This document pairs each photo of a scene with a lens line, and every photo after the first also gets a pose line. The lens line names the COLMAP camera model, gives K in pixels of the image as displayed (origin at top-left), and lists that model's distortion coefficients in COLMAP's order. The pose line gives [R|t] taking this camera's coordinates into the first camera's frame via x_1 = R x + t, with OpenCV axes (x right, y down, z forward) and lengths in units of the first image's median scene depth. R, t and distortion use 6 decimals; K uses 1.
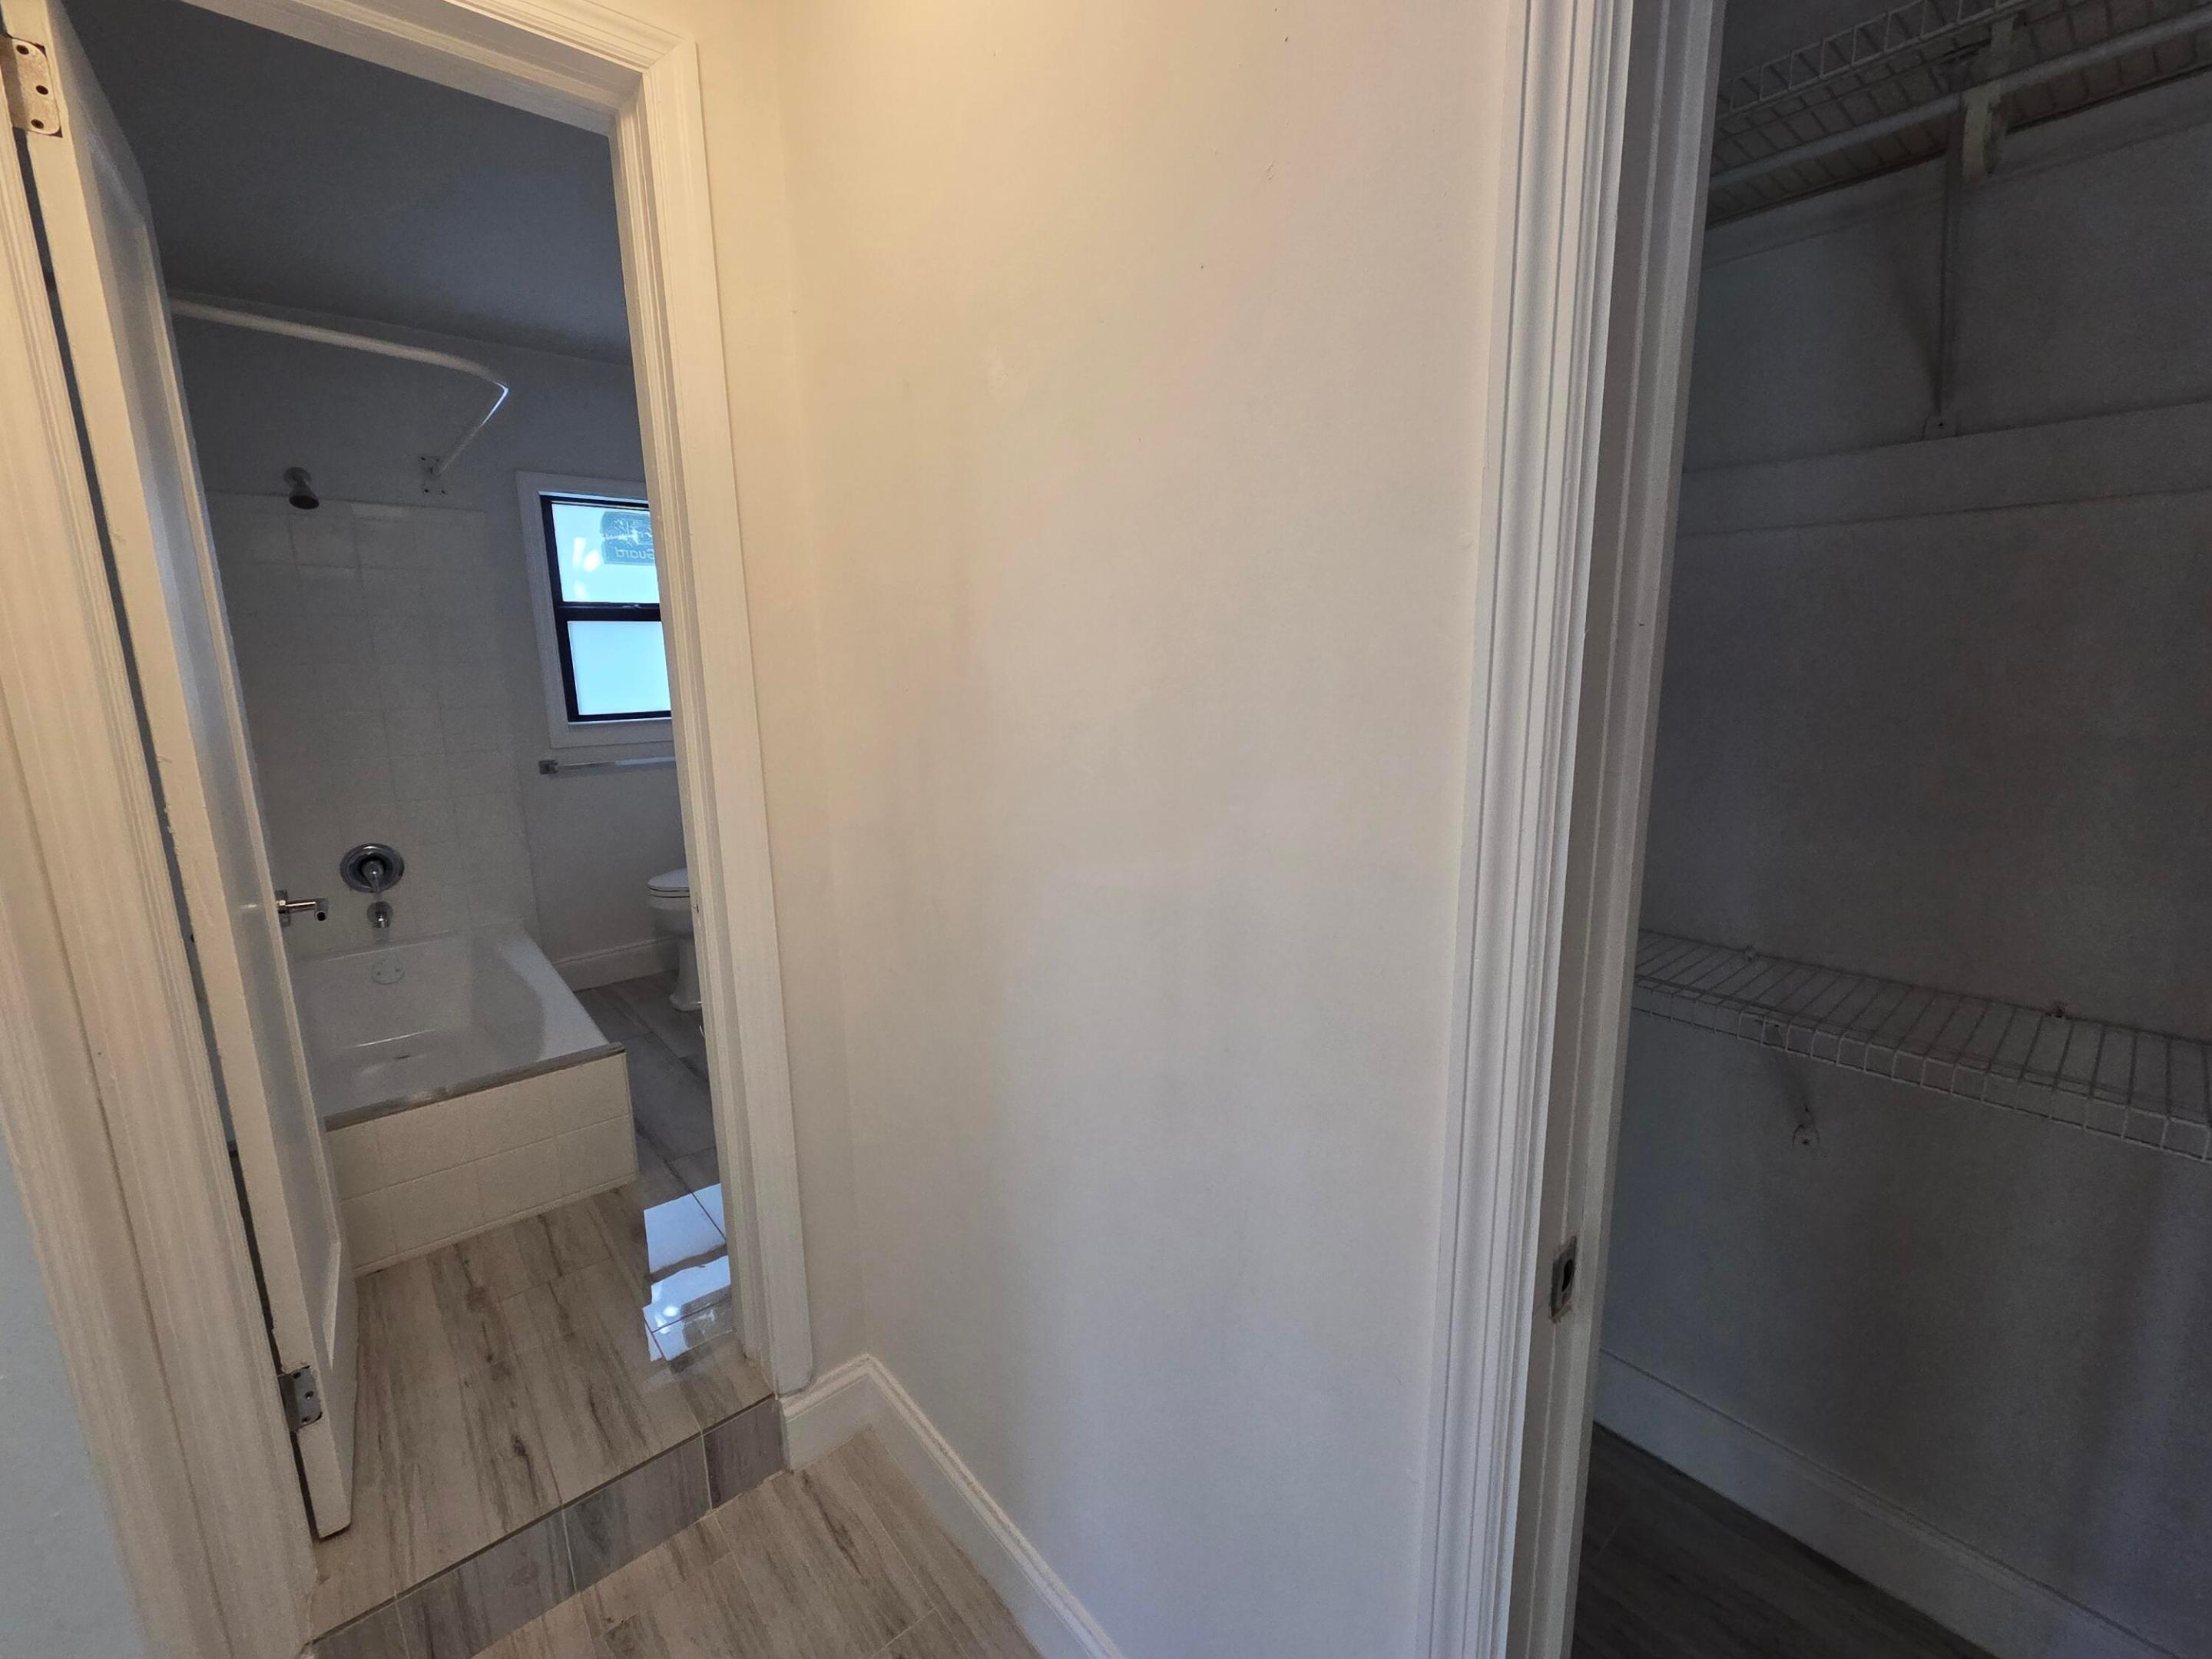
lens RADIAL K [[909.6, 0, 1110.6], [0, 909.6, 806.2], [0, 0, 1]] dist [0.002502, 0.001544]
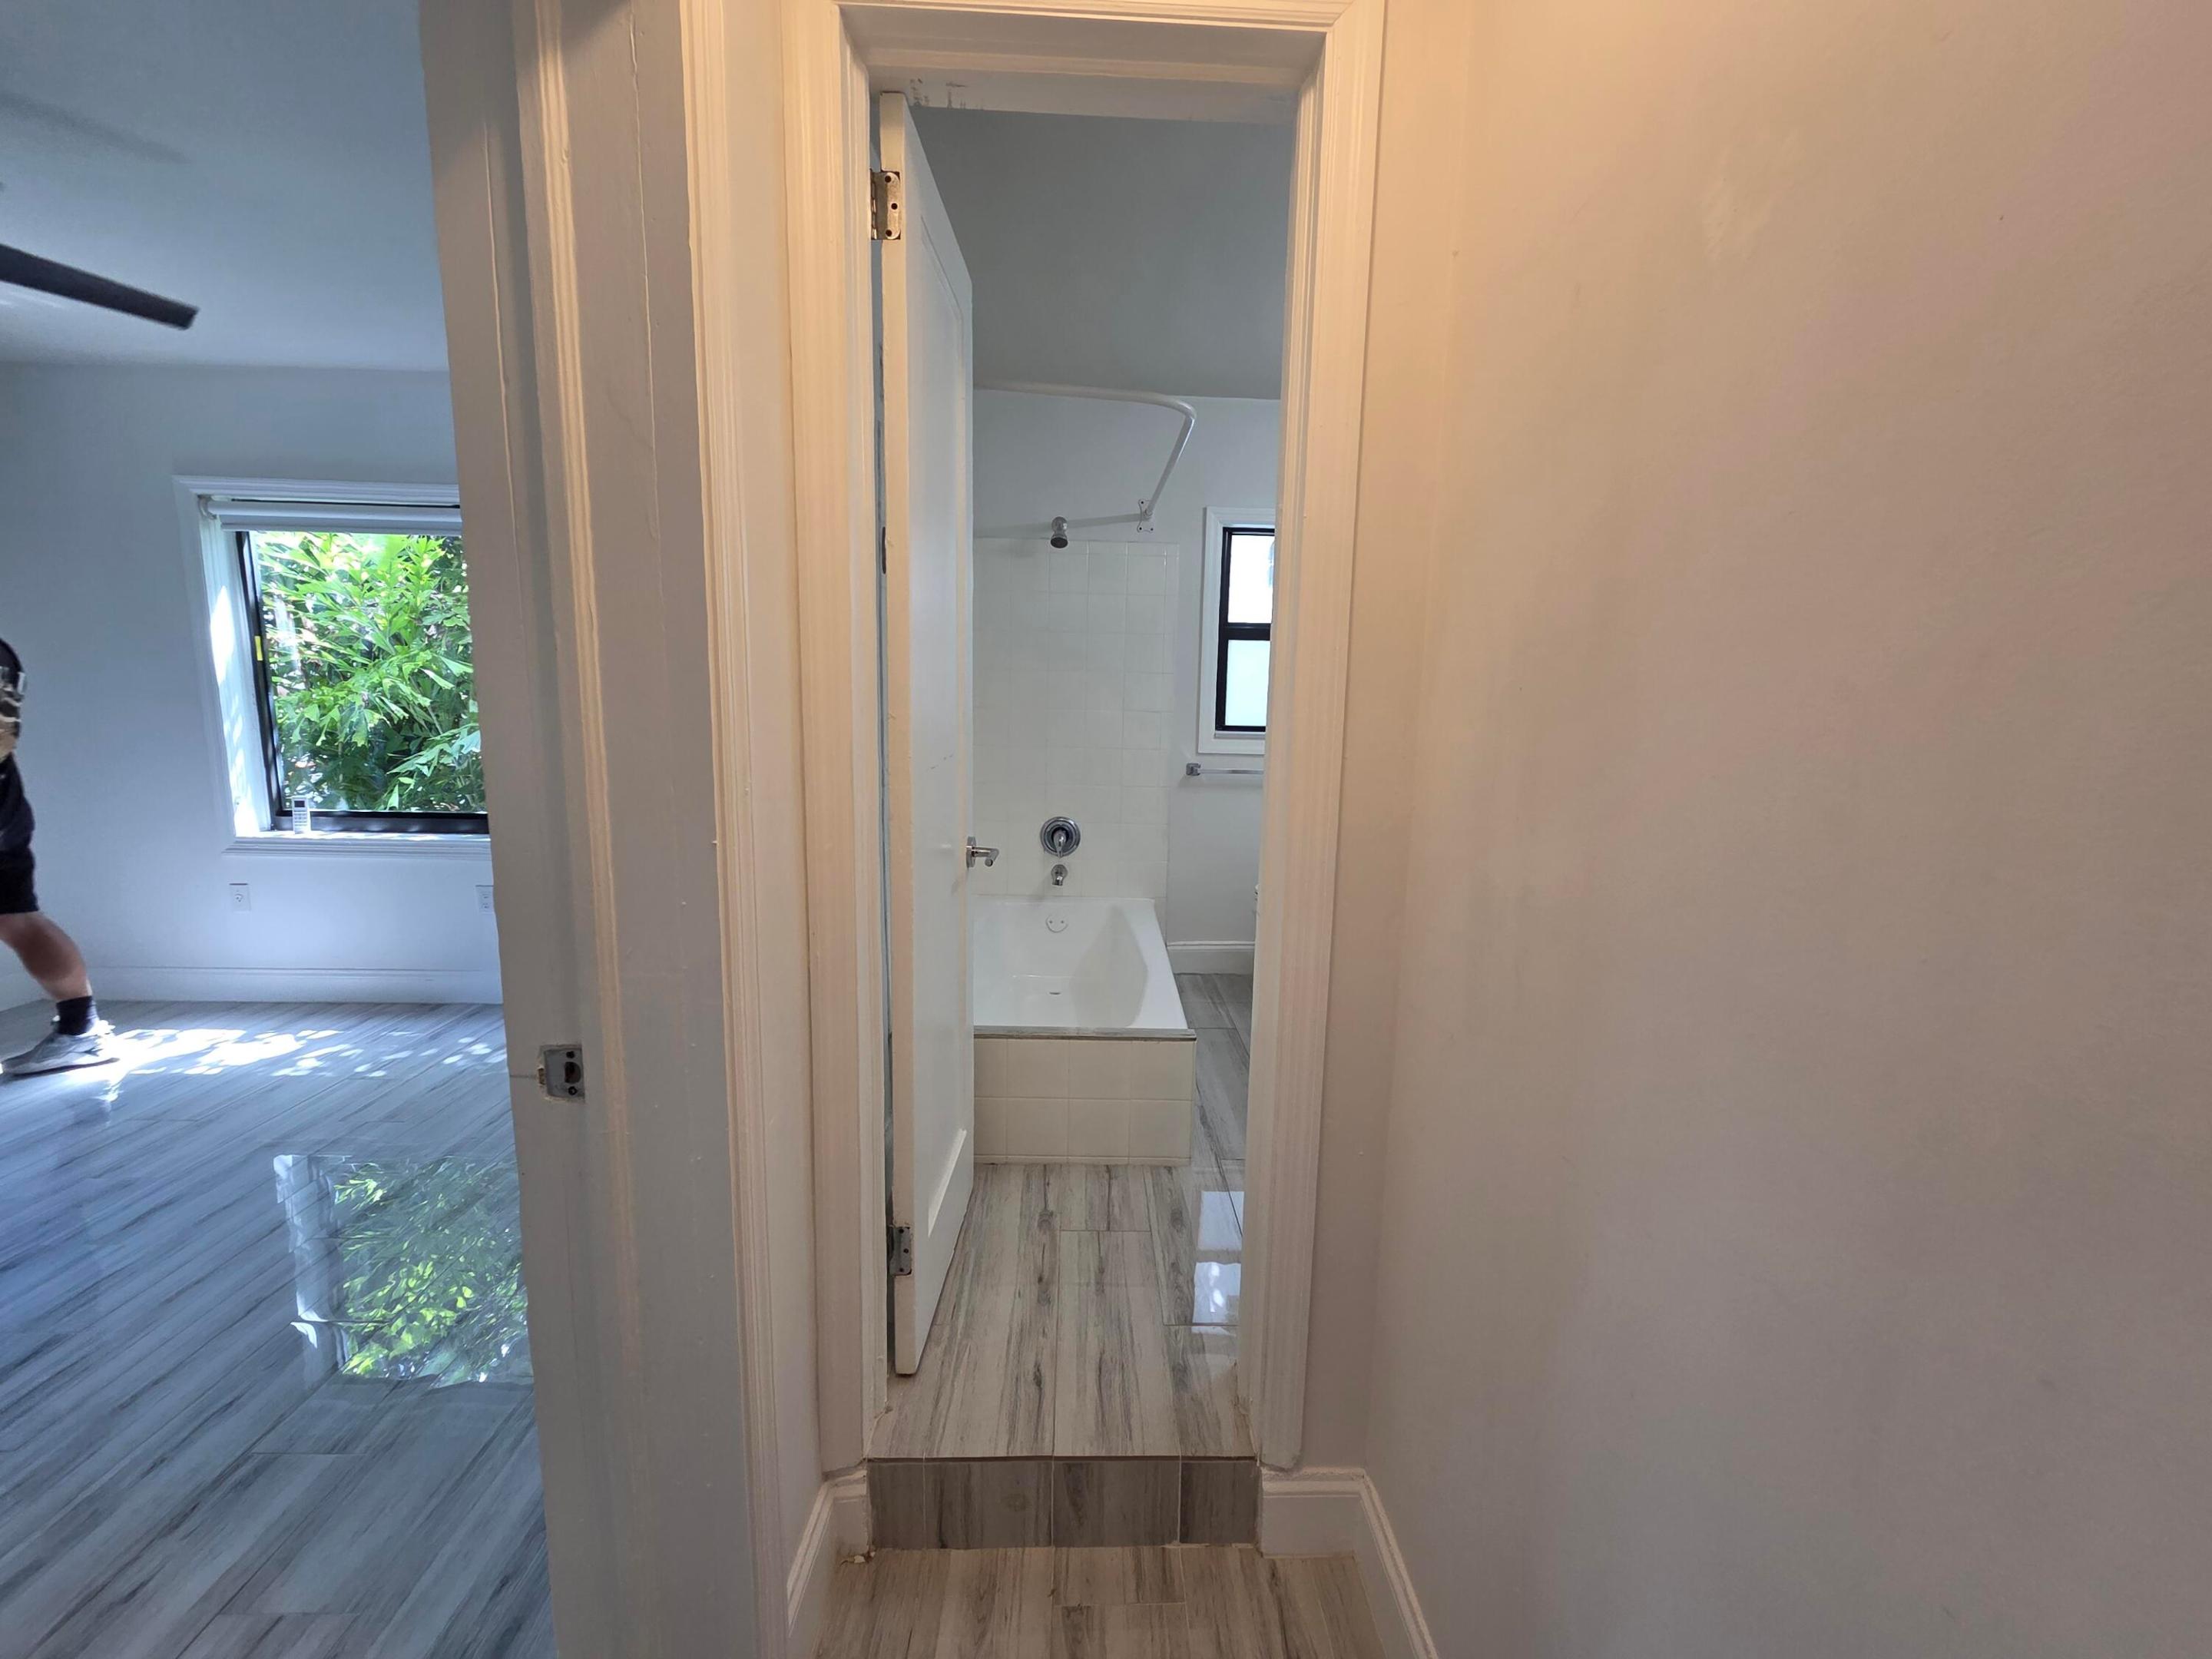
lens RADIAL K [[909.6, 0, 1111.8], [0, 909.6, 813.9], [0, 0, 1]] dist [0.002502, 0.001544]
pose [[0.778475, 0.125790, -0.614941, -0.001430], [-0.144922, 0.989263, 0.018898, 0.009590], [0.610716, 0.074408, 0.788346, 0.138536]]
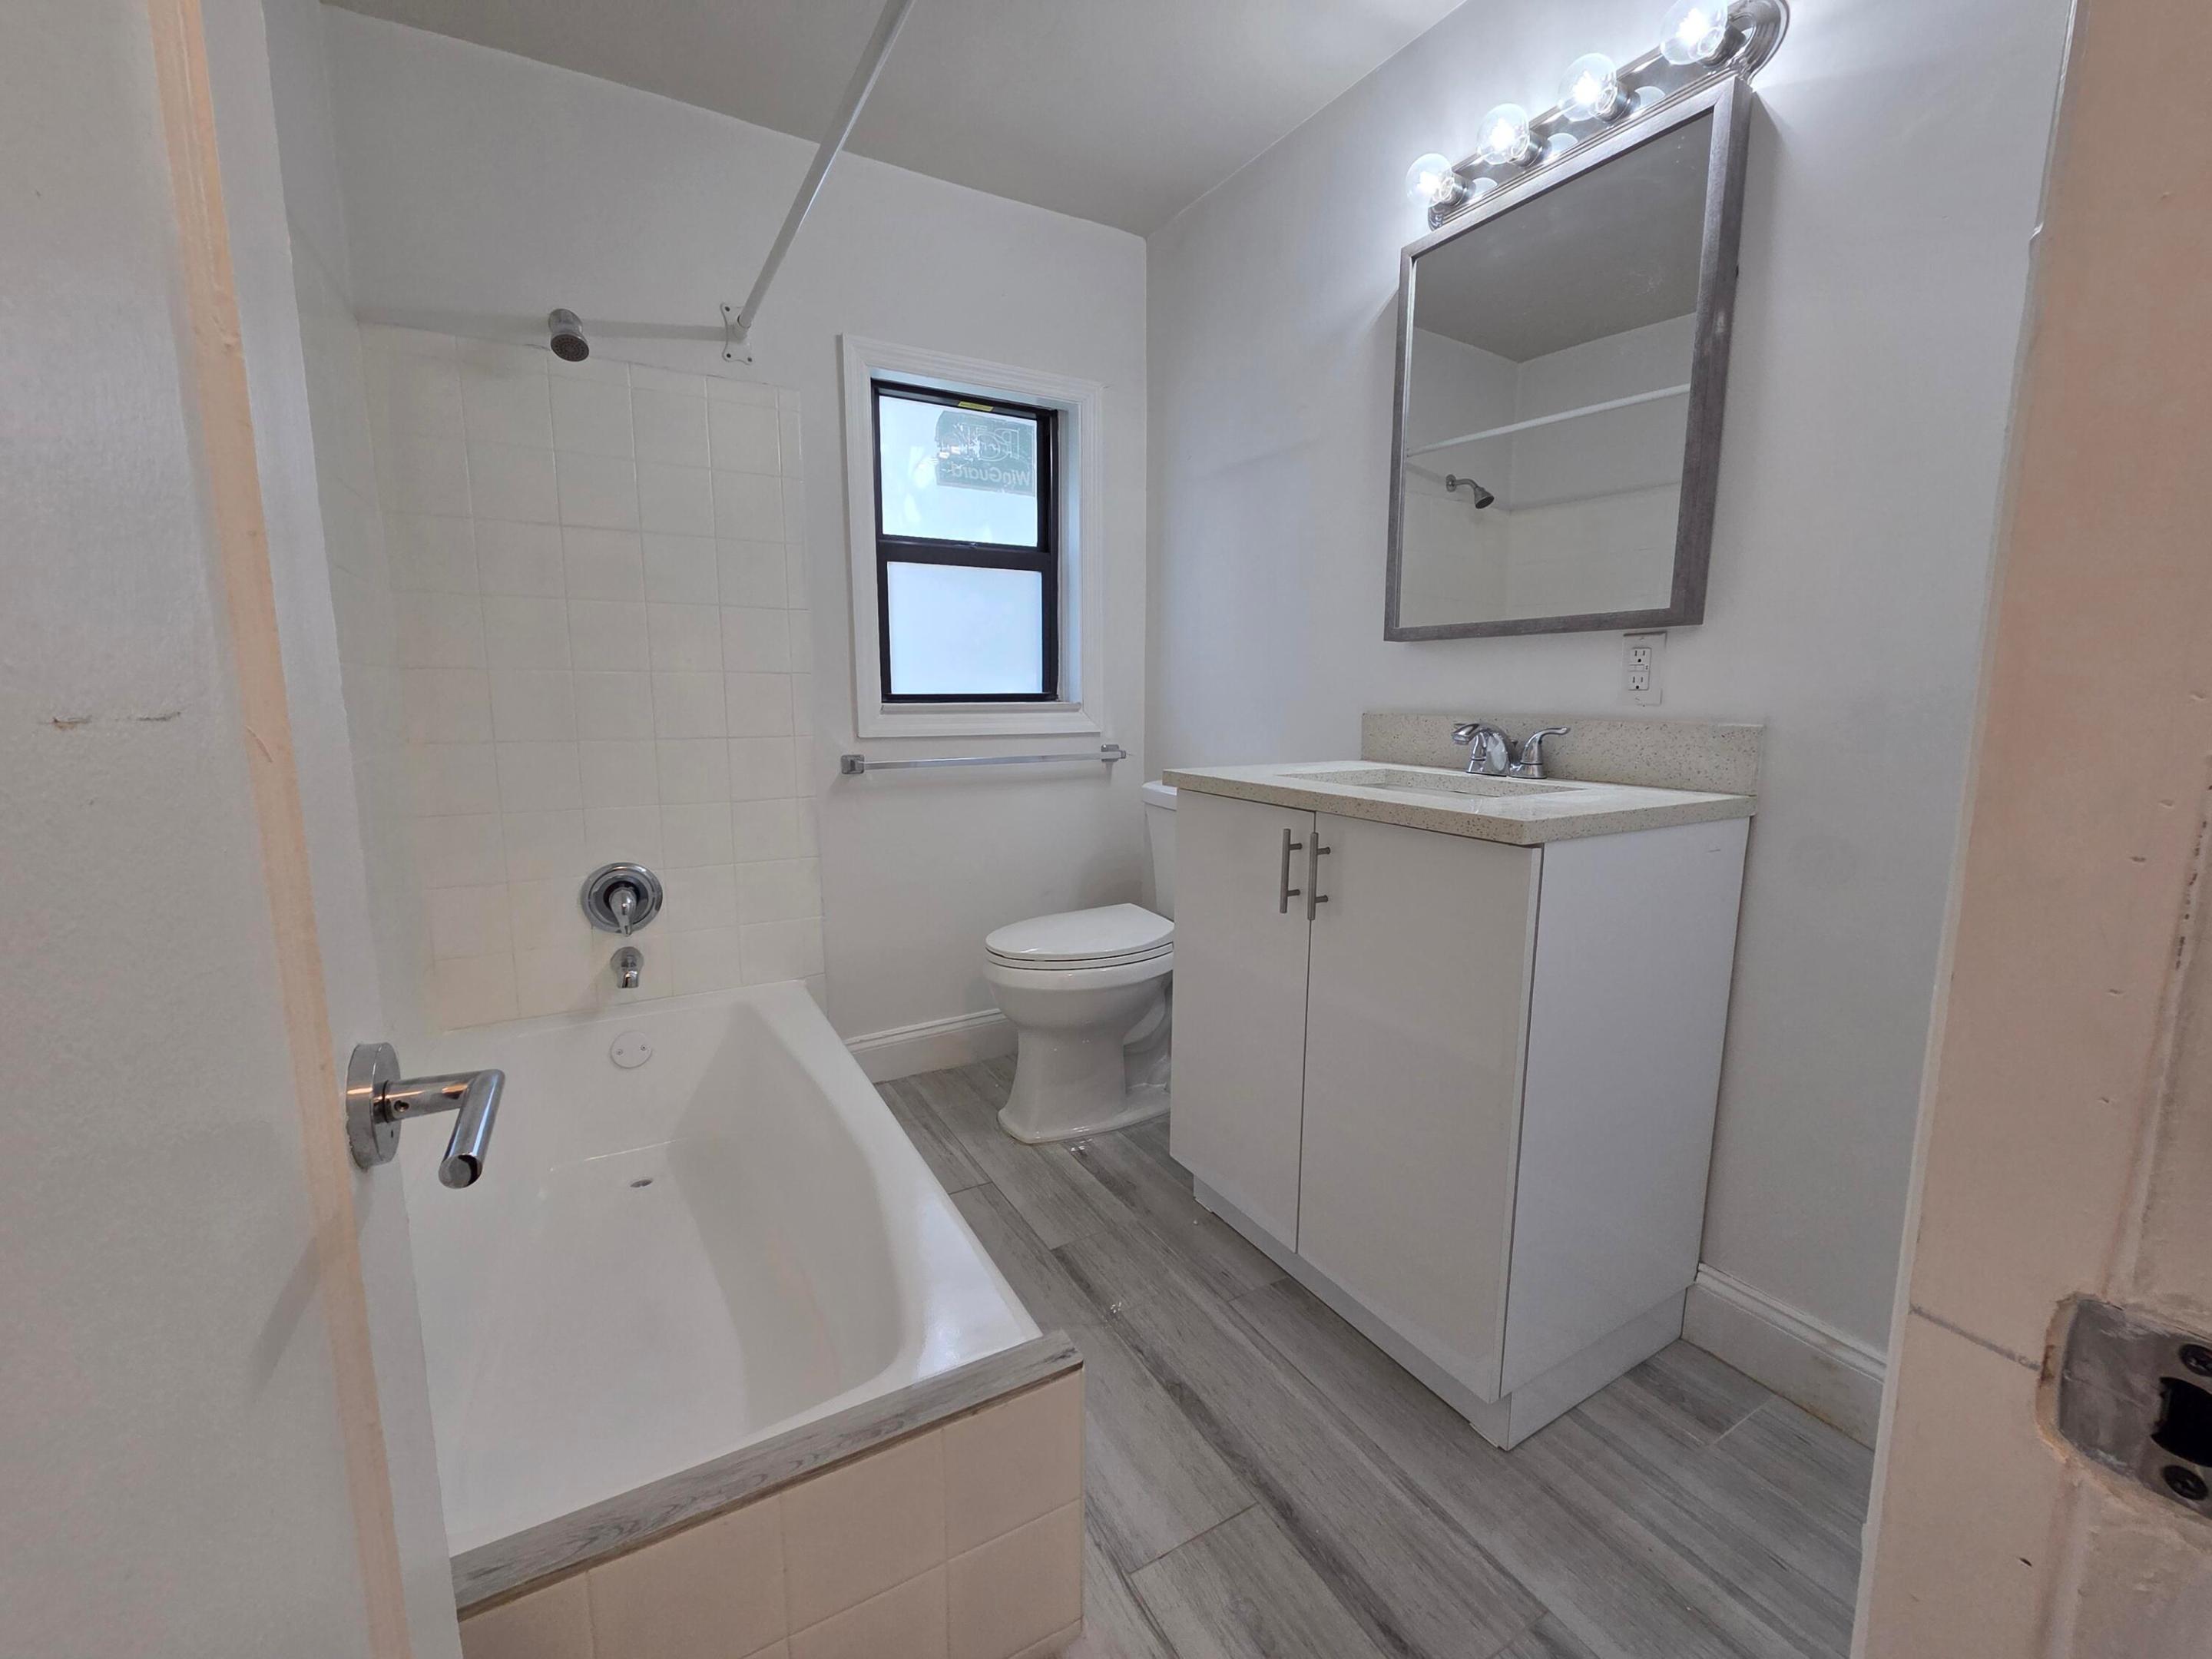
lens RADIAL K [[909.6, 0, 1121.3], [0, 909.6, 822.2], [0, 0, 1]] dist [0.002502, 0.001544]
pose [[0.982768, 0.055099, -0.176438, -0.639871], [-0.058460, 0.998193, -0.013901, -0.002482], [0.175353, 0.023976, 0.984214, 0.773758]]
